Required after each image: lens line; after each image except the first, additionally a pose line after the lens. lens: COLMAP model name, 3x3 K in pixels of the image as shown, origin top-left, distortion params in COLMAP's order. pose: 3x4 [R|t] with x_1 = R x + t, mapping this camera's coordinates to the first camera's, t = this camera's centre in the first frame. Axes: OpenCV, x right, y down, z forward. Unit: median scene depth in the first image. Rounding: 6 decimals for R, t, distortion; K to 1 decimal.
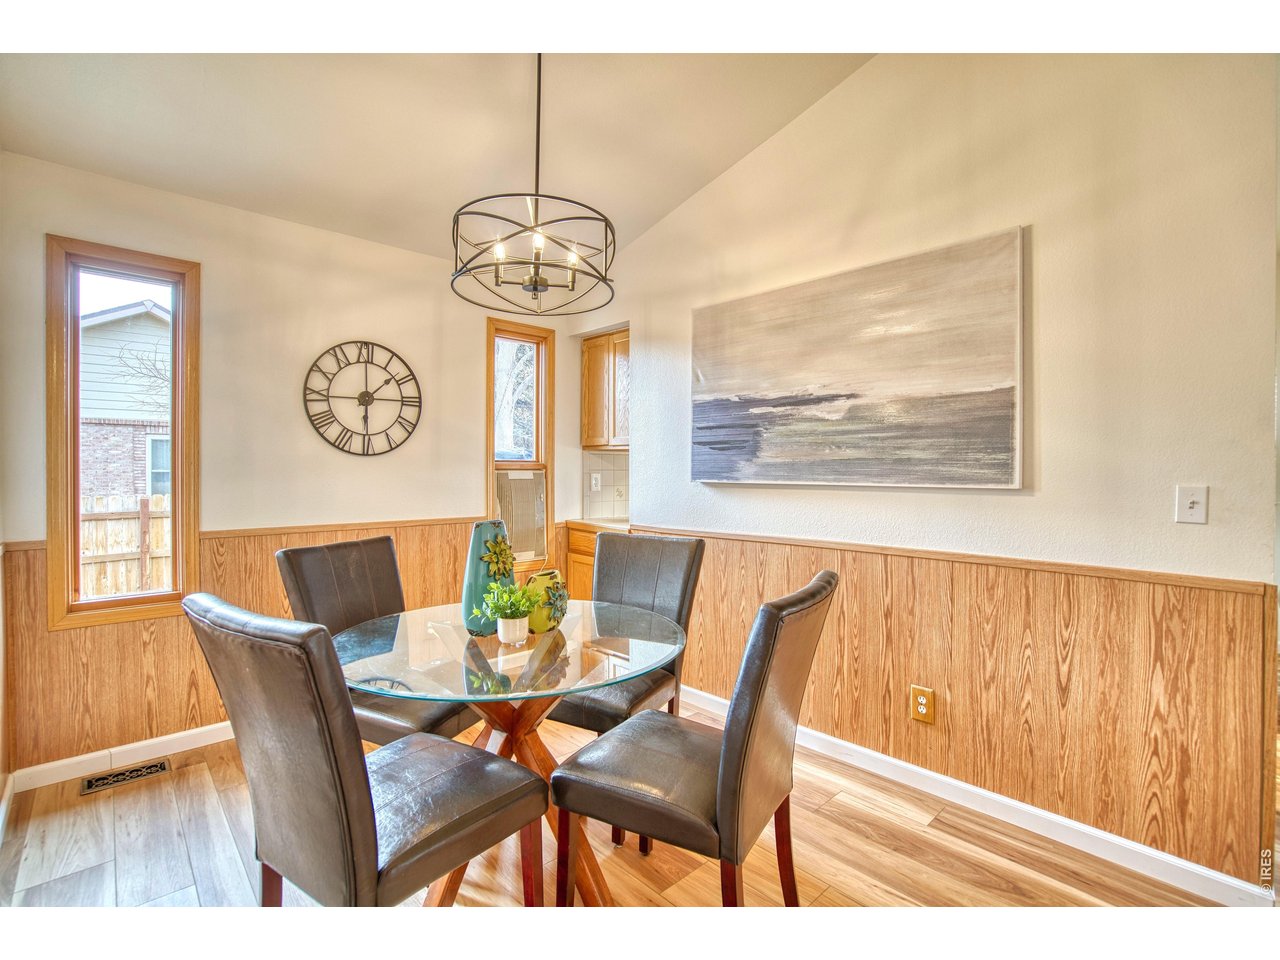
lens RADIAL K [[596.1, 0, 640.7], [0, 596.1, 467.9], [0, 0, 1]] dist [-0.051777, 0.014464]
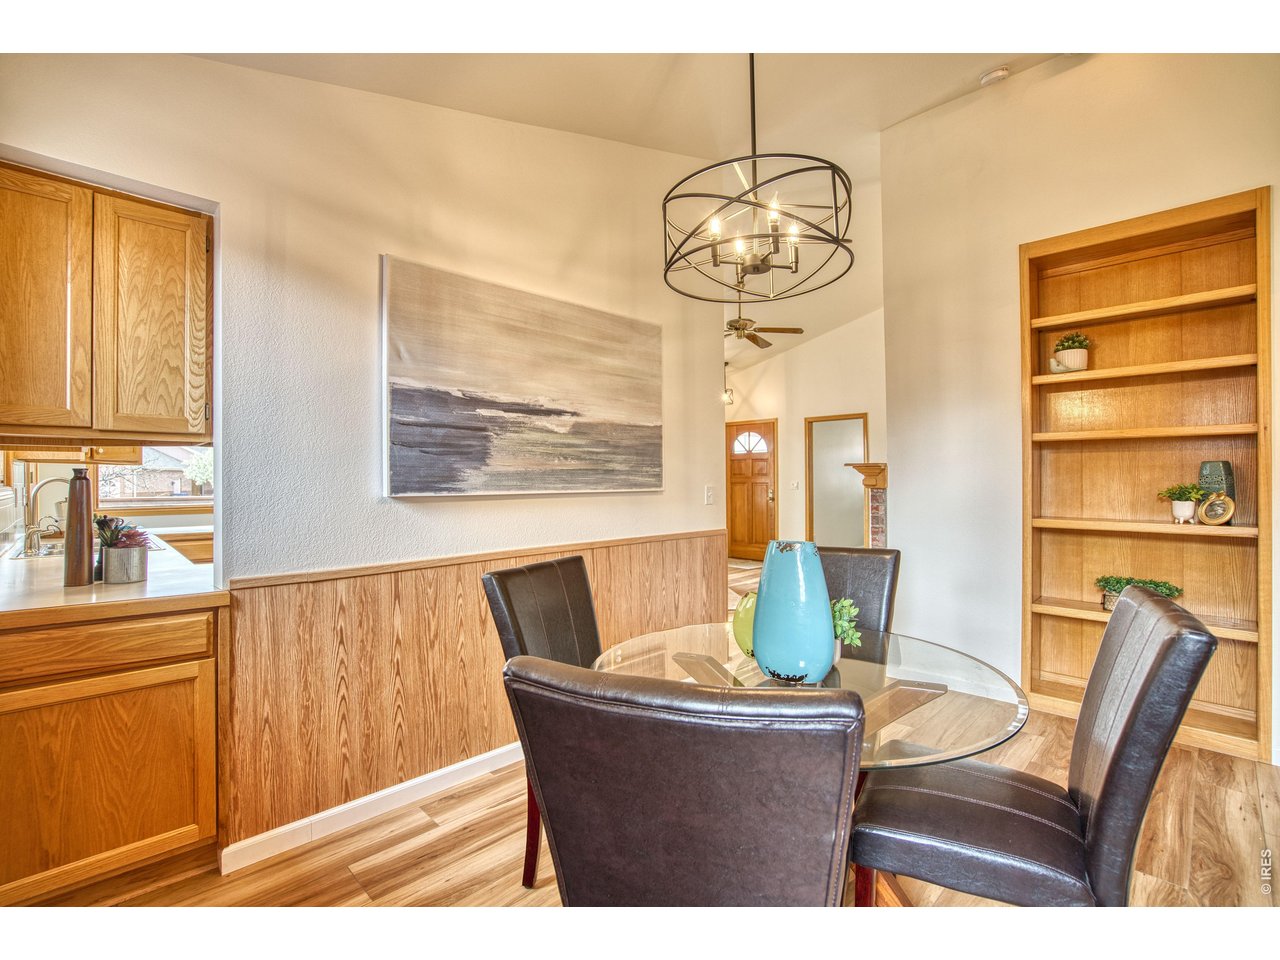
lens RADIAL K [[596.1, 0, 642.6], [0, 596.1, 485.1], [0, 0, 1]] dist [-0.051777, 0.014464]
pose [[-0.026808, -0.003772, 0.999633, -0.726815], [0.009938, 0.999942, 0.004040, 0.011039], [-0.999591, 0.010042, -0.026769, 0.829320]]
